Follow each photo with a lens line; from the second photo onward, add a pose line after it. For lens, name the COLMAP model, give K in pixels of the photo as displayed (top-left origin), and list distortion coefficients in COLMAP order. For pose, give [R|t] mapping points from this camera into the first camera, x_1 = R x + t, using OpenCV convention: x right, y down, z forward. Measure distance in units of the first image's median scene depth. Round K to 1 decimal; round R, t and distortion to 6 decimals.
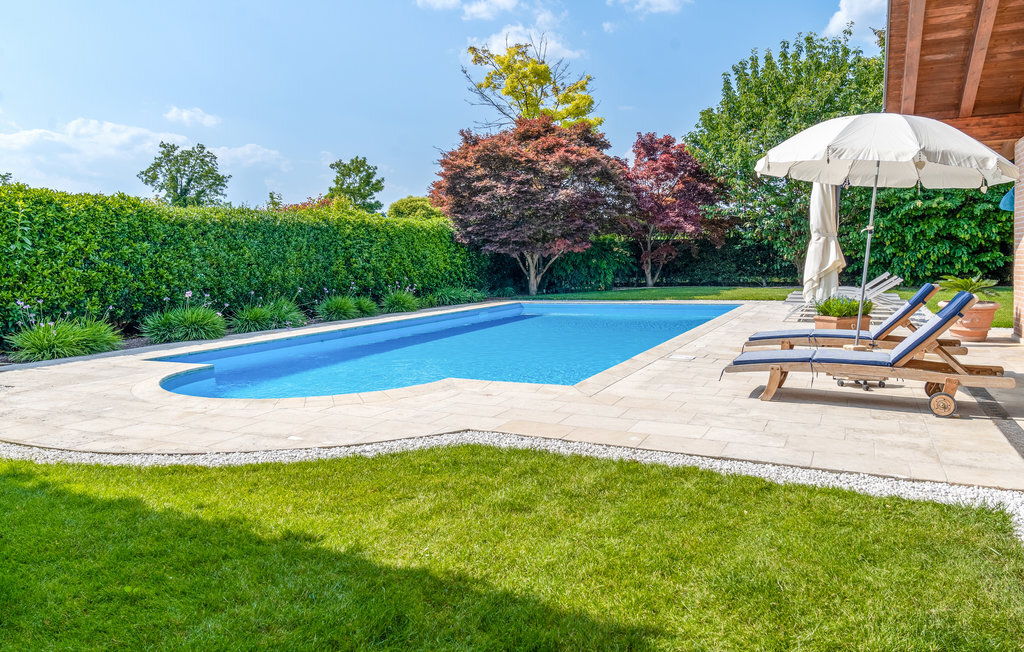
lens RADIAL K [[745.5, 0, 512.0], [0, 745.5, 326.0], [0, 0, 1]] dist [0.001802, 0.000574]
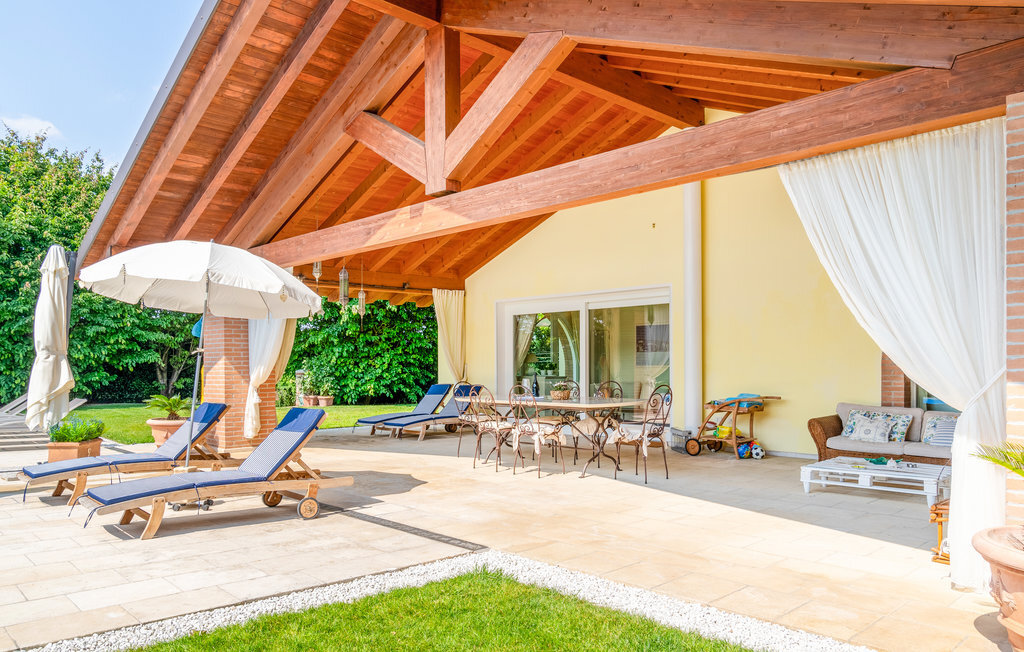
lens RADIAL K [[723.0, 0, 511.4], [0, 723.0, 349.1], [0, 0, 1]] dist [0.002596, 0.000997]
pose [[0.376126, 0.036337, 0.925856, -0.189980], [0.082676, 0.993929, -0.072596, -0.016758], [-0.922873, 0.103852, 0.370838, 0.156018]]
